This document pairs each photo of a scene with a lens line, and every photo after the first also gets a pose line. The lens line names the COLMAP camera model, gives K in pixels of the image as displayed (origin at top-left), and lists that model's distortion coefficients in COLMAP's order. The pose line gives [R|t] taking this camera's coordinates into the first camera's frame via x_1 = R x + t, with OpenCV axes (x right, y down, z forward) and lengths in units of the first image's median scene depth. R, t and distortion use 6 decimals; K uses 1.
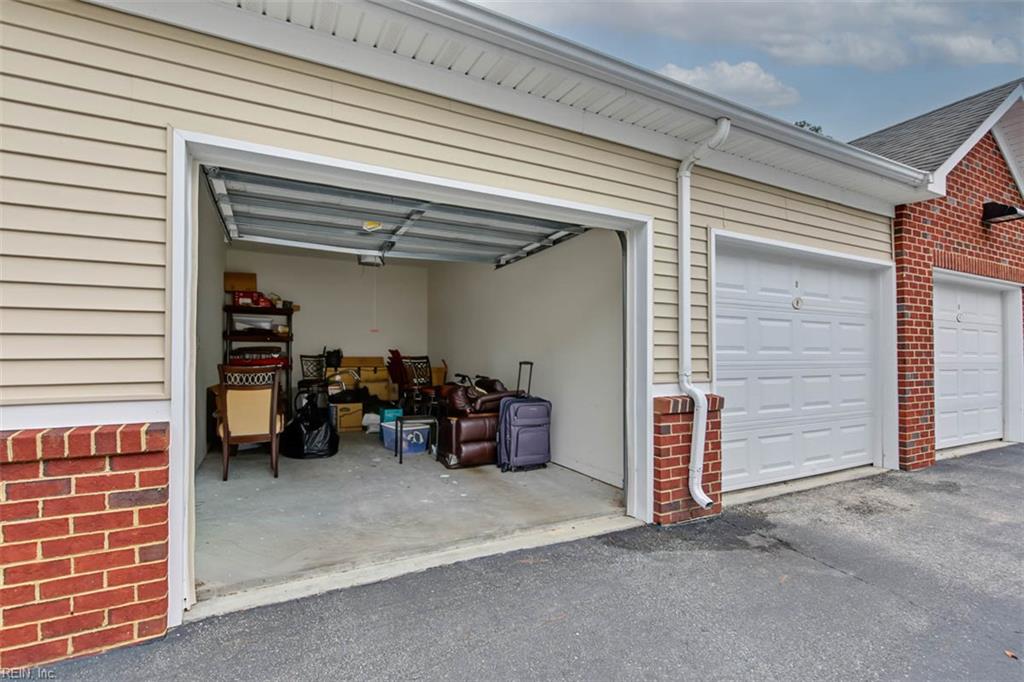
lens RADIAL K [[482.1, 0, 507.3], [0, 482.1, 336.3], [0, 0, 1]] dist [-0.002095, 0.000500]
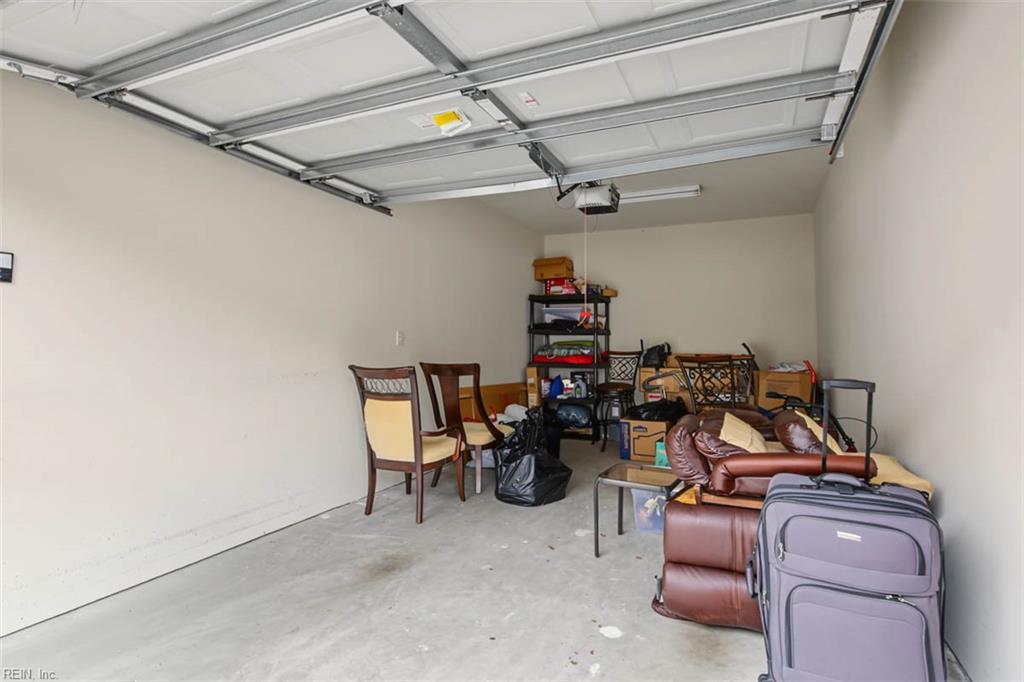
lens RADIAL K [[482.1, 0, 507.3], [0, 482.1, 336.3], [0, 0, 1]] dist [-0.002095, 0.000500]
pose [[0.618439, -0.017546, -0.785637, 0.093137], [0.027663, 0.999617, -0.000549, 0.010497], [0.785346, -0.021394, 0.618687, 0.381282]]
